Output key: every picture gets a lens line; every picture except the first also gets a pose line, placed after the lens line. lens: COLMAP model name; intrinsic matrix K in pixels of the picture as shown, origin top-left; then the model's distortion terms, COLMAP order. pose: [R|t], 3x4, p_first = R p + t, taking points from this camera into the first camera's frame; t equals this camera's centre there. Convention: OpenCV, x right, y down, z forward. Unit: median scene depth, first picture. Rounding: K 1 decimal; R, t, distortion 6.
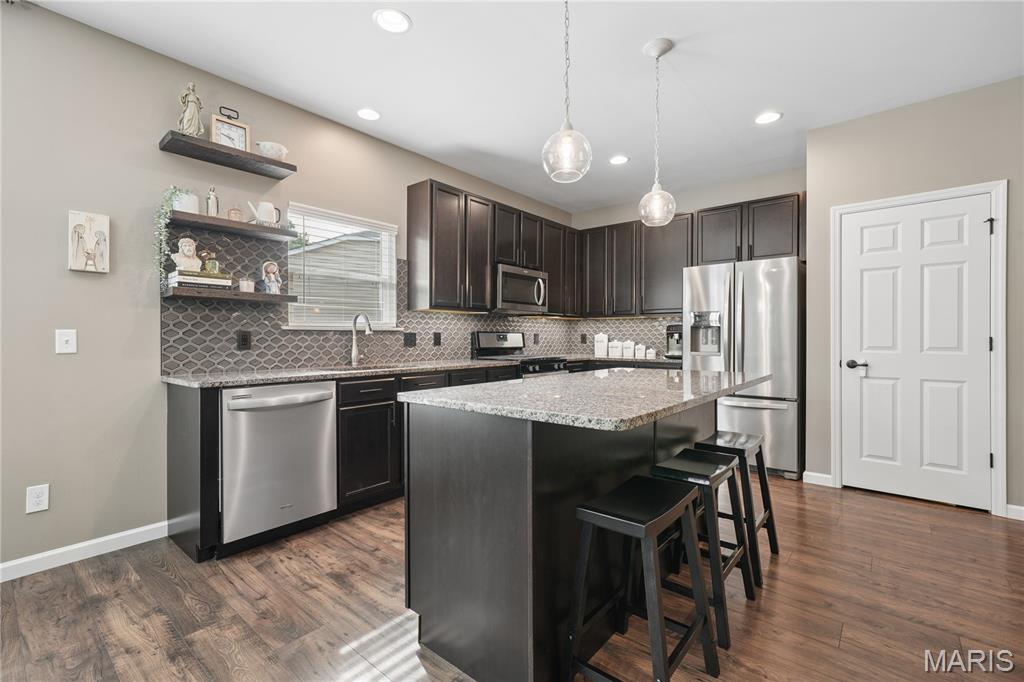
lens RADIAL K [[449.6, 0, 505.1], [0, 449.6, 339.6], [0, 0, 1]] dist [0.009654, -0.000696]
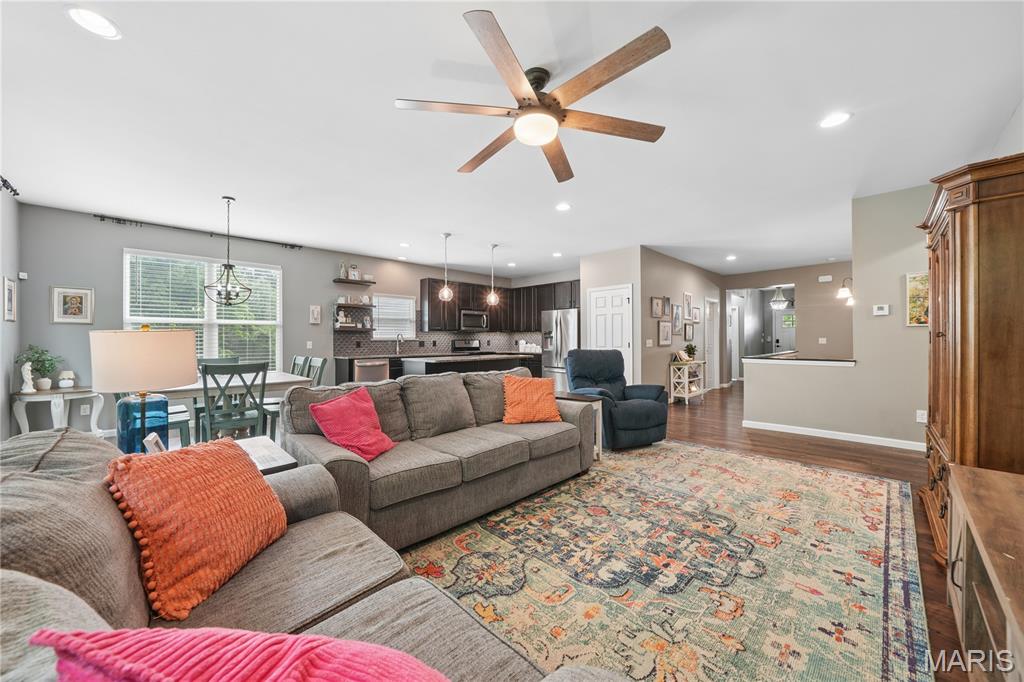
lens RADIAL K [[370.2, 0, 507.7], [0, 370.2, 340.8], [0, 0, 1]] dist [-0.019477, 0.002397]
pose [[0.995600, -0.004727, -0.093583, 0.484628], [0.004370, 0.999982, -0.004022, -0.006937], [0.093600, 0.003595, 0.995603, -1.031692]]
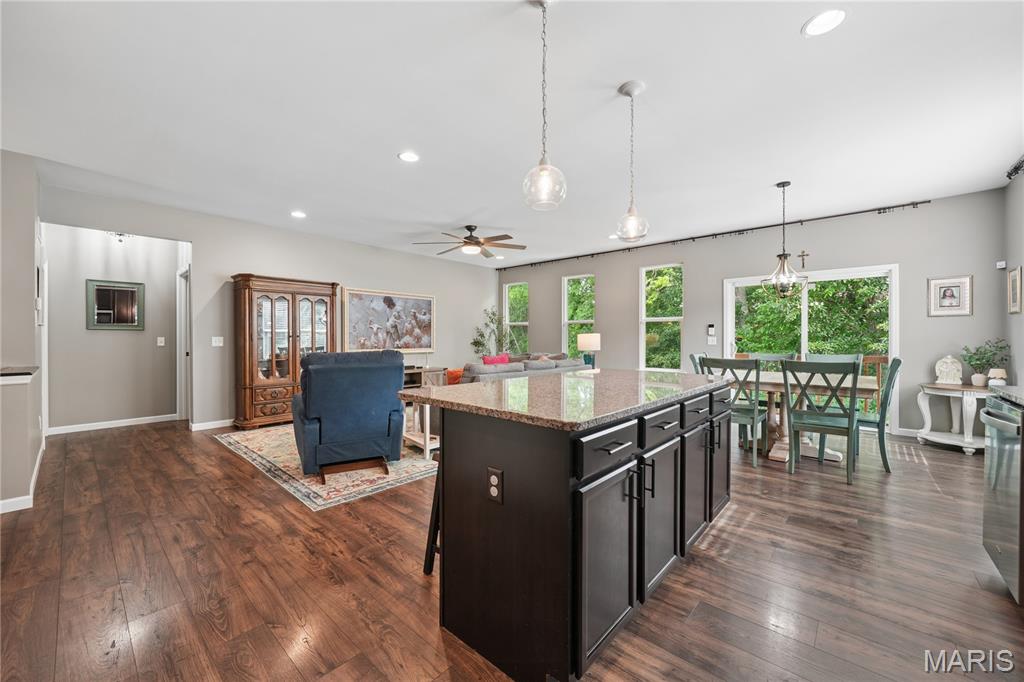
lens RADIAL K [[407.0, 0, 514.4], [0, 407.0, 338.3], [0, 0, 1]] dist [-0.003961, 0.000642]
pose [[-0.999836, 0.000123, 0.018129, 0.276127], [0.000195, 0.999992, 0.003930, -0.014502], [-0.018128, 0.003933, -0.999828, 1.267961]]
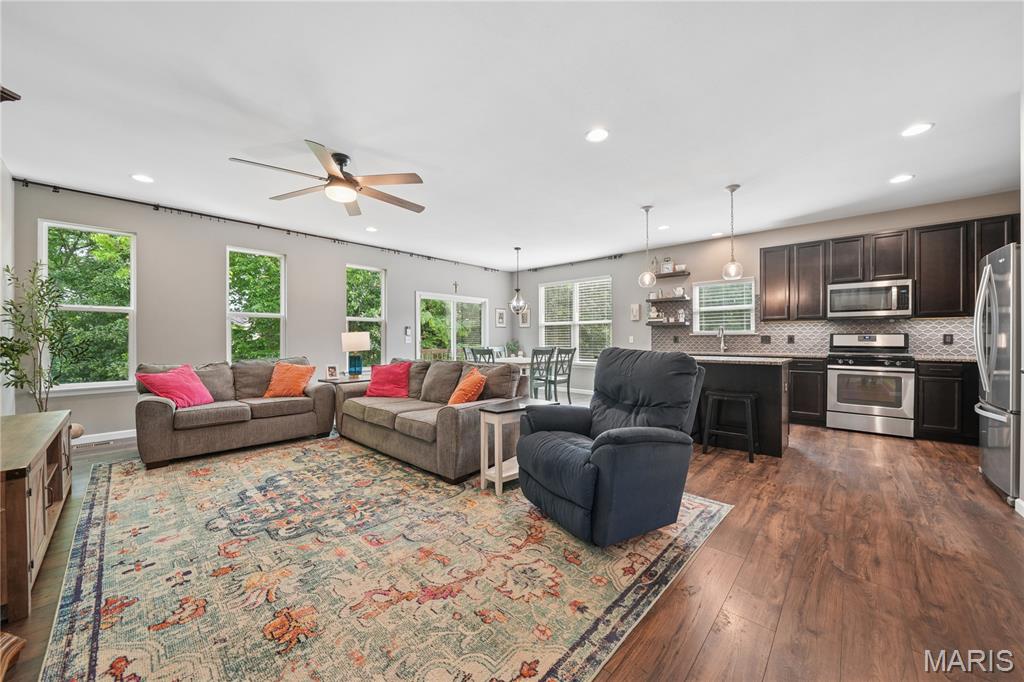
lens RADIAL K [[370.2, 0, 510.5], [0, 370.2, 340.5], [0, 0, 1]] dist [-0.019477, 0.002397]
pose [[-0.031922, 0.004271, -0.999481, 1.410659], [-0.001740, 0.999989, 0.004329, -0.000774], [0.999489, 0.001877, -0.031914, 0.068819]]
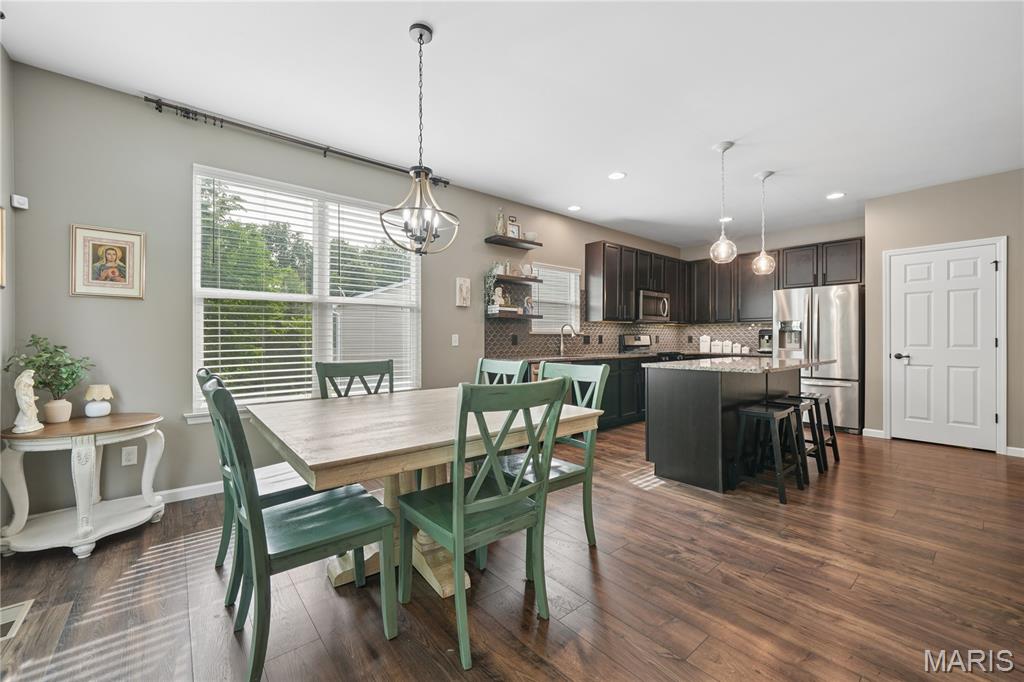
lens RADIAL K [[407.0, 0, 506.6], [0, 407.0, 339.3], [0, 0, 1]] dist [-0.003961, 0.000642]
pose [[0.985114, 0.000028, -0.171903, -0.277670], [-0.000463, 0.999997, -0.002492, 0.002499], [0.171902, 0.002534, 0.985111, -0.540257]]
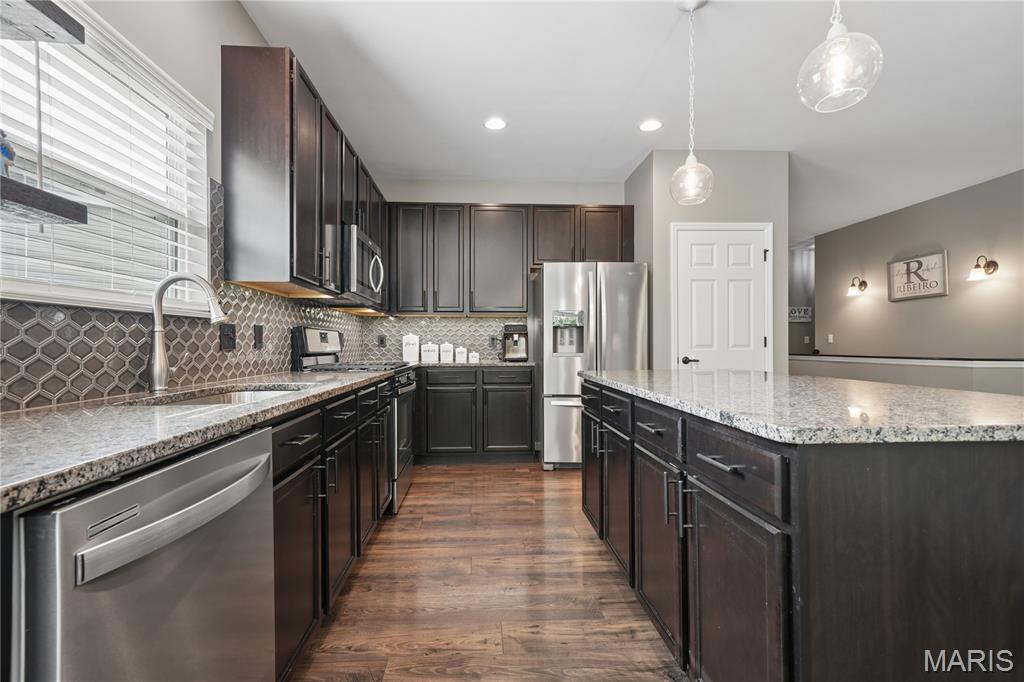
lens RADIAL K [[474.6, 0, 501.5], [0, 474.6, 348.1], [0, 0, 1]] dist [0.014365, 0.000255]
pose [[0.732839, -0.007579, 0.680360, -0.409673], [0.006019, 0.999971, 0.004656, 0.014290], [-0.680376, 0.000683, 0.732863, 0.419189]]
